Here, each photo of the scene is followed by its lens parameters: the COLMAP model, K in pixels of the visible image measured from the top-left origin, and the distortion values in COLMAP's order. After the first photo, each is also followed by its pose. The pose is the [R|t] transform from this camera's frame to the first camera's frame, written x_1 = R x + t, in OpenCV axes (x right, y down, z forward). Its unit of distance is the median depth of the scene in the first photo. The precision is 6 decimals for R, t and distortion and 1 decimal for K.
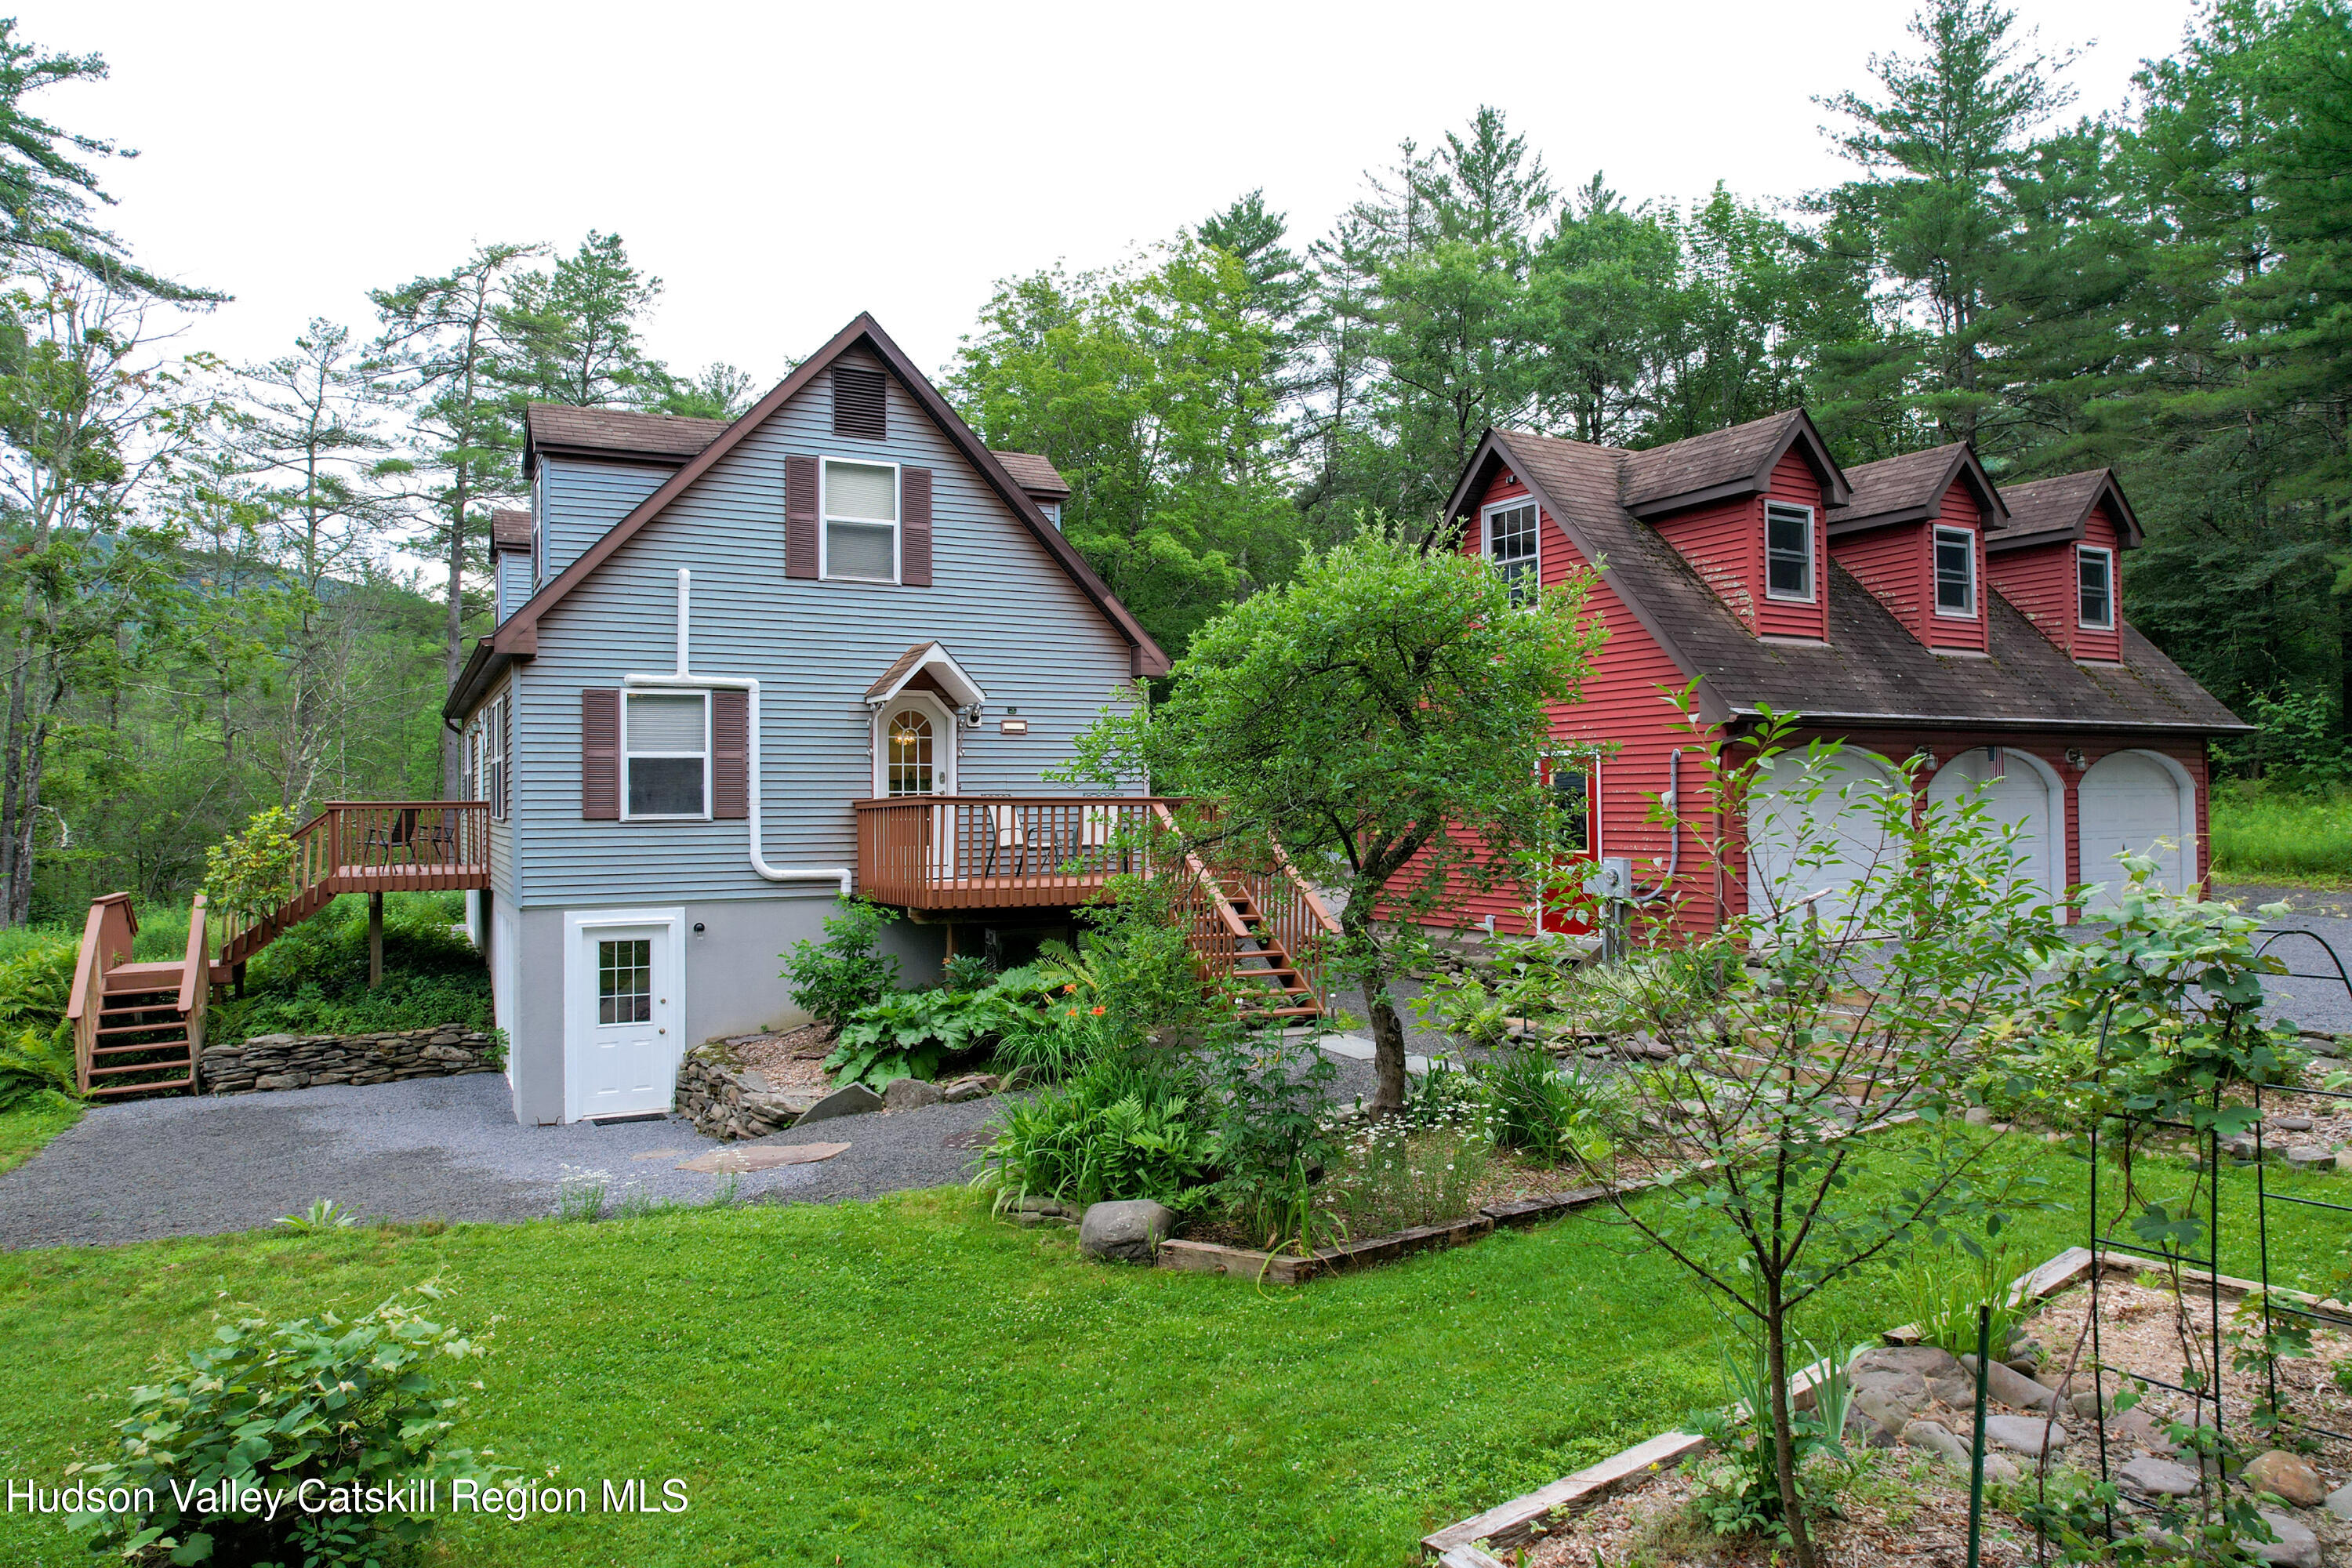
lens RADIAL K [[1501.0, 0, 1176.0], [0, 1501.0, 784.0], [0, 0, 1]] dist [-0.088636, 0.087794]
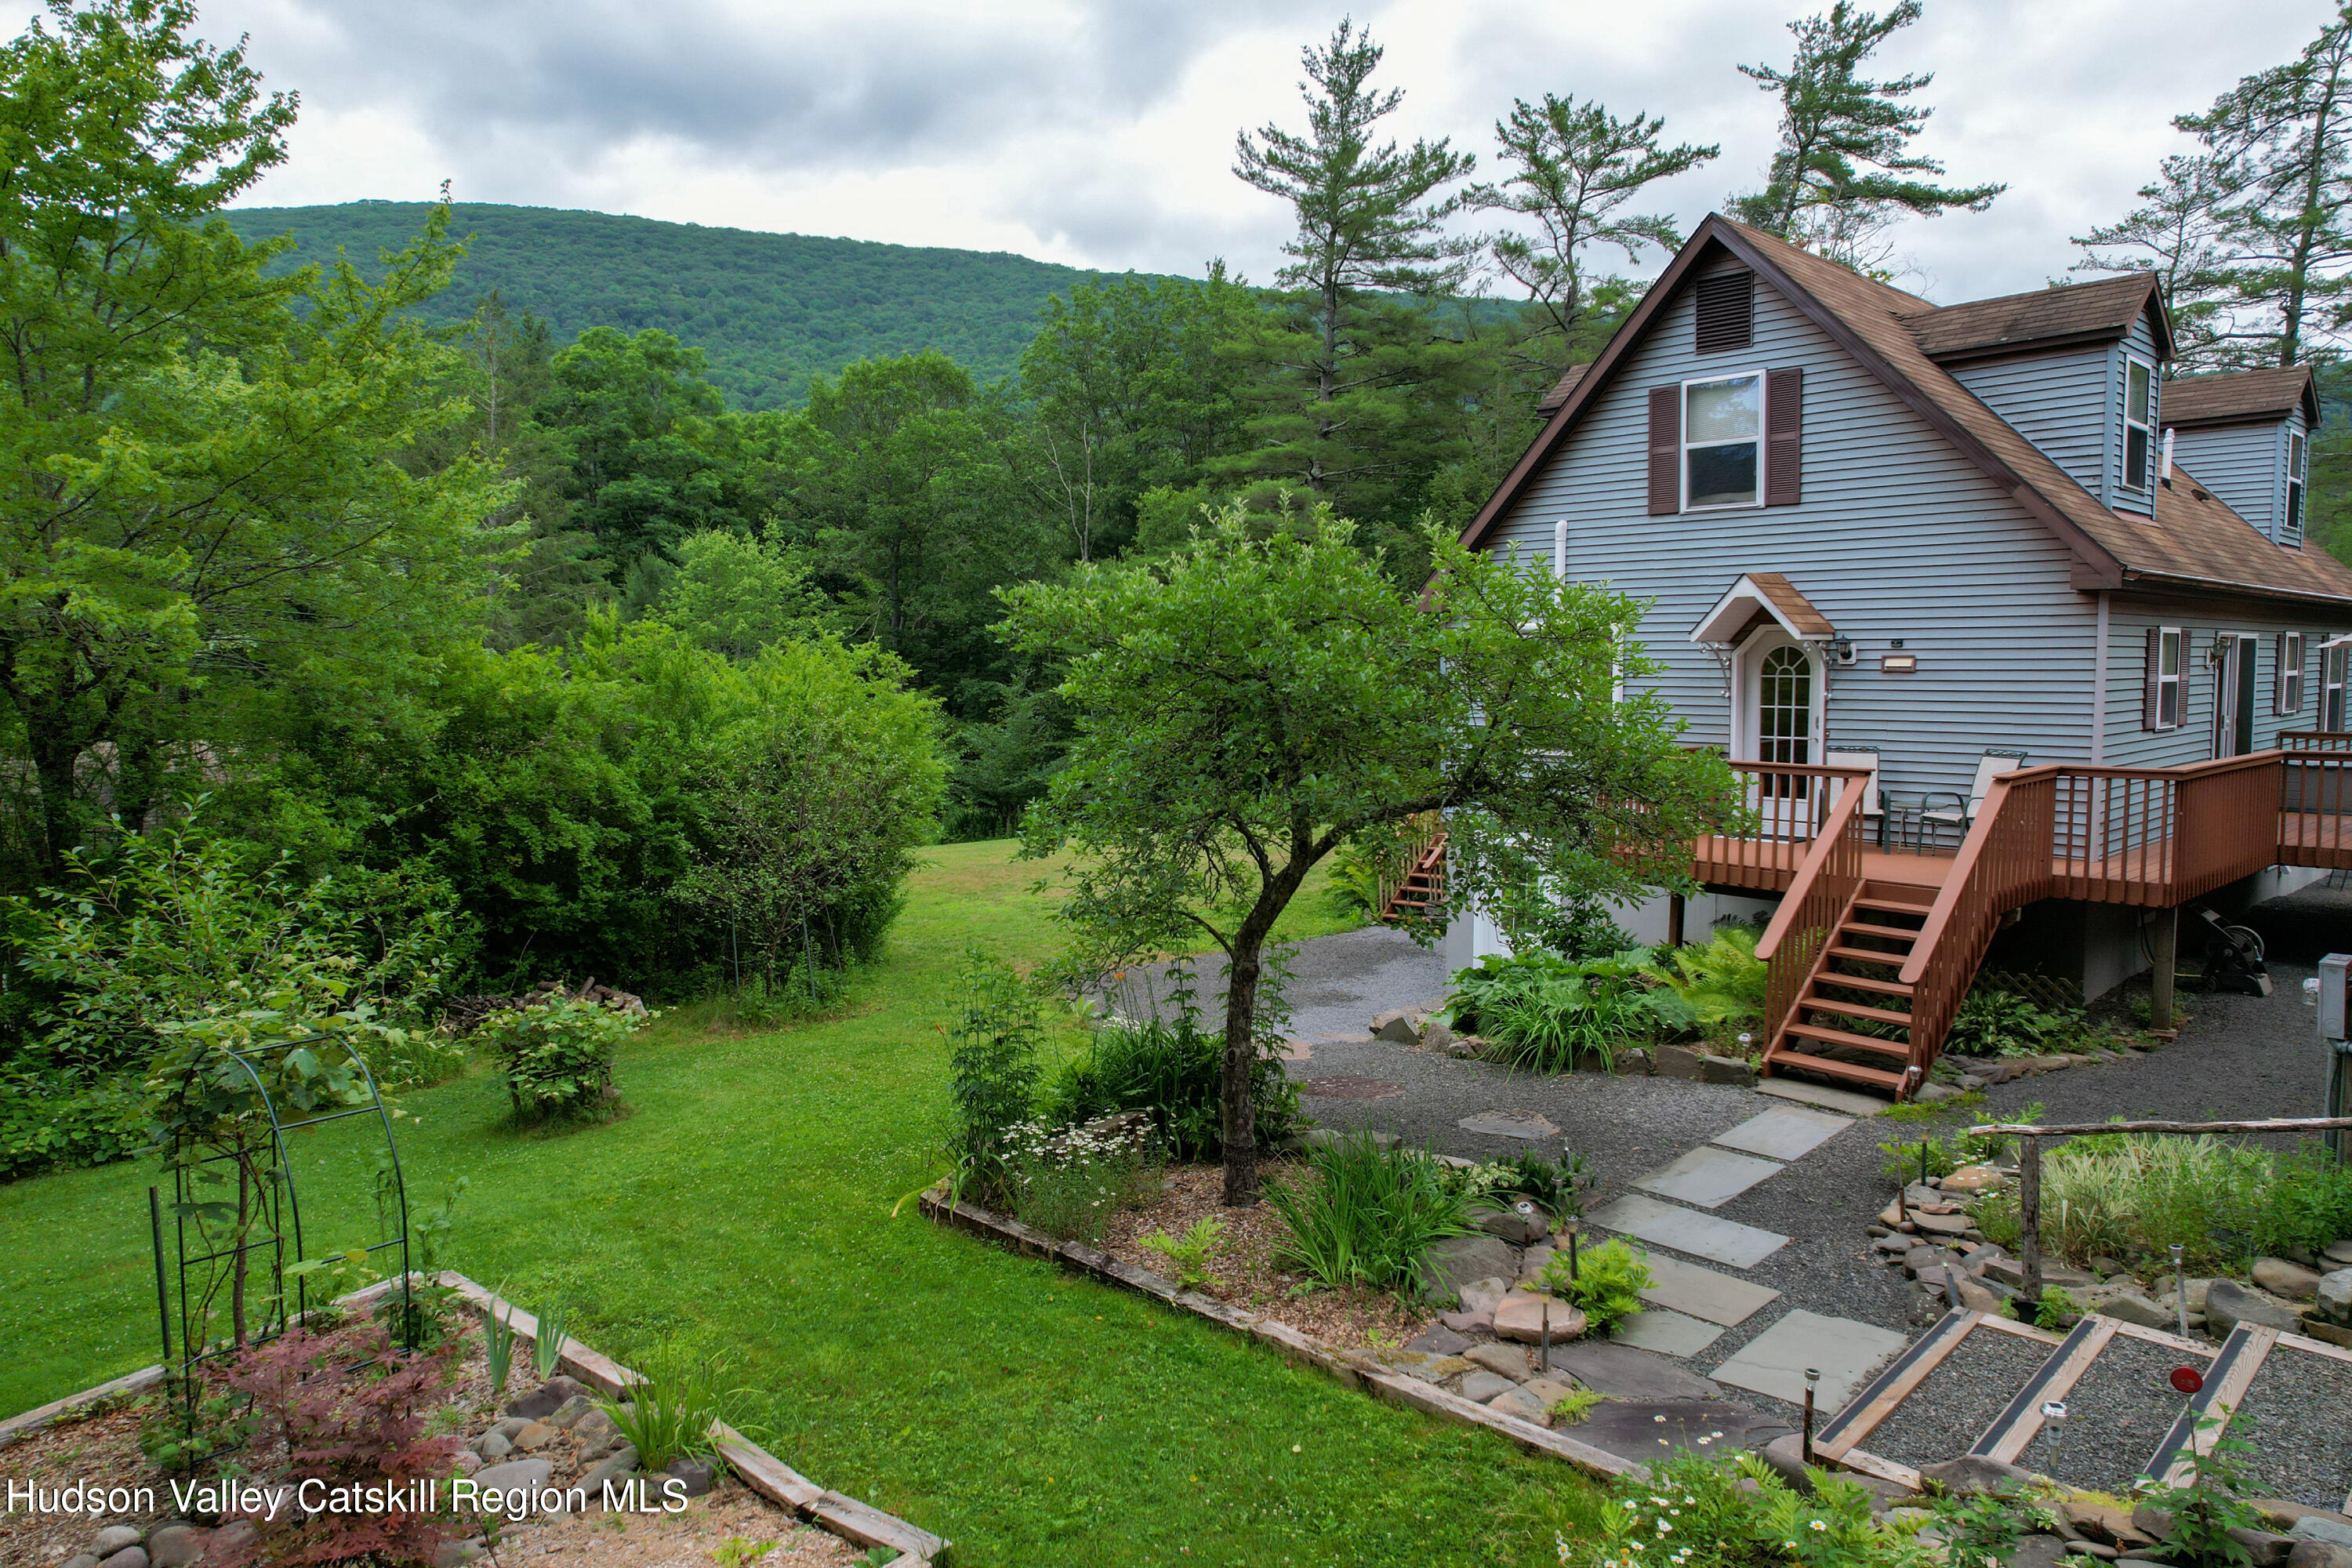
lens RADIAL K [[1497.8, 0, 1171.7], [0, 1497.8, 776.3], [0, 0, 1]] dist [-0.071383, 0.061866]
pose [[0.245666, 0.081801, -0.965897, 0.212994], [0.017584, 0.995893, 0.088814, -0.020468], [0.969195, -0.038803, 0.243218, 0.153580]]
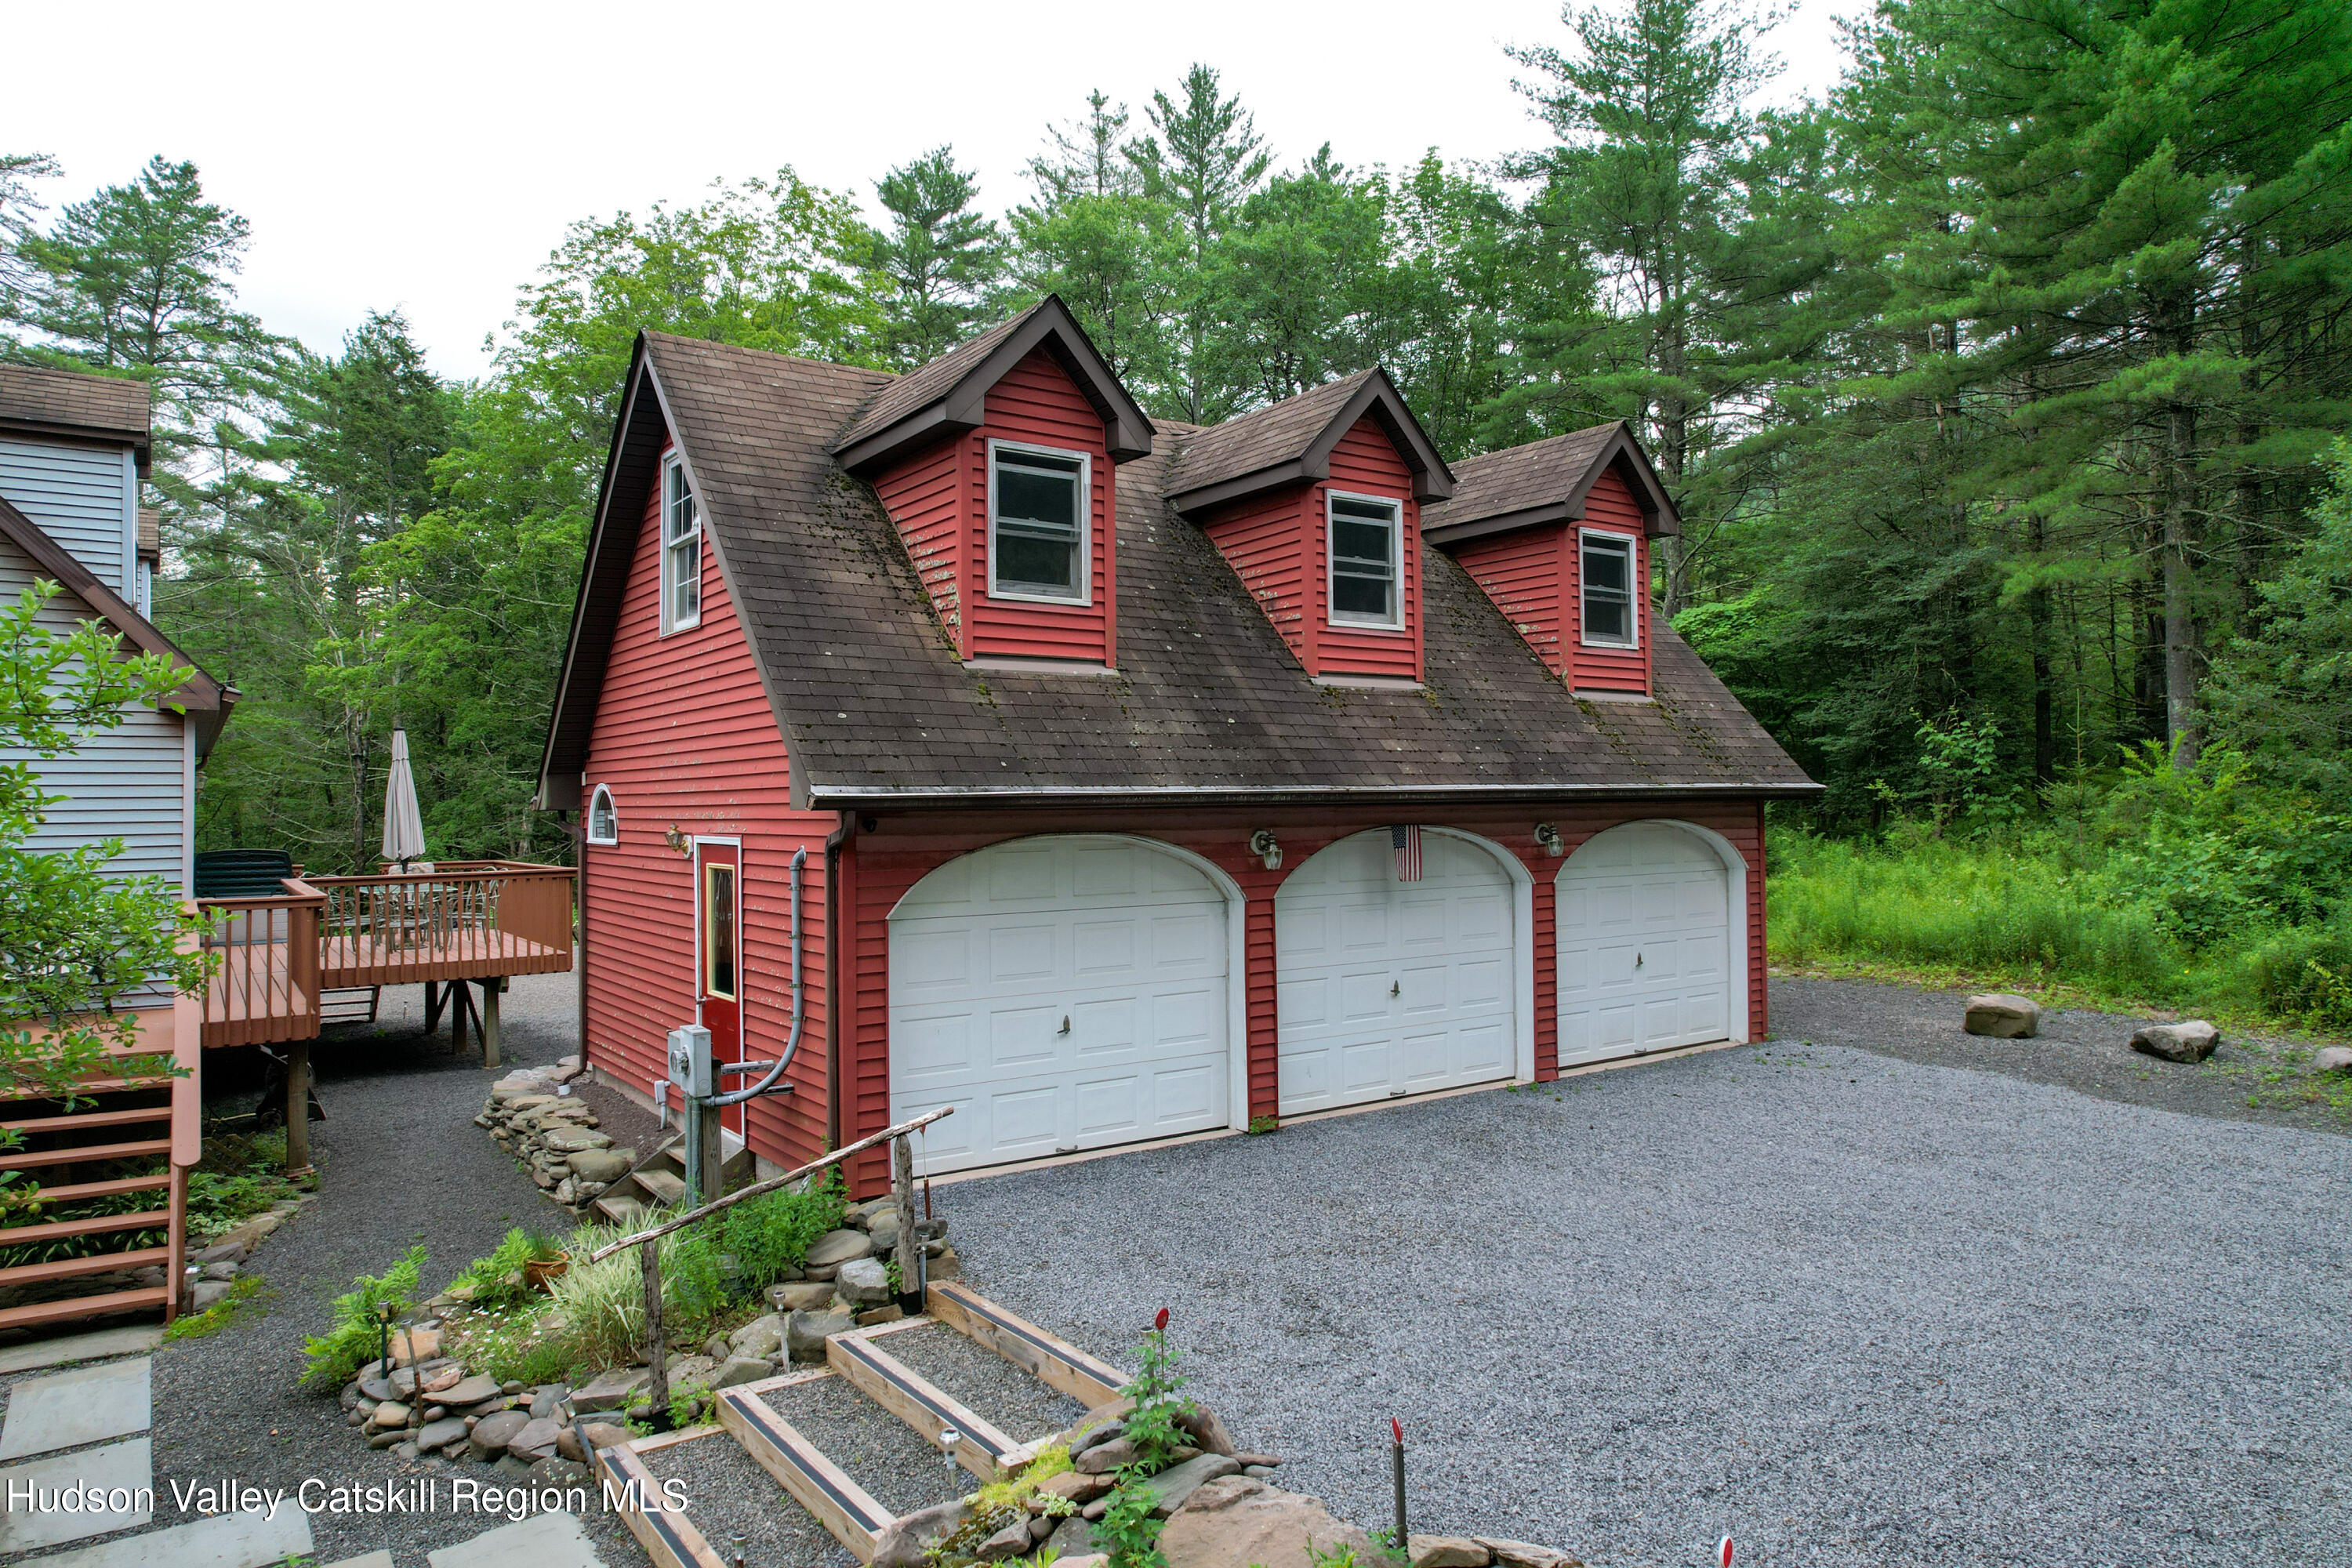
lens RADIAL K [[1497.8, 0, 1171.7], [0, 1497.8, 776.3], [0, 0, 1]] dist [-0.071383, 0.061866]
pose [[0.994566, 0.001310, 0.104102, 0.134280], [-0.000727, 0.999984, -0.005640, -0.015428], [-0.104108, 0.005533, 0.994551, 0.121379]]
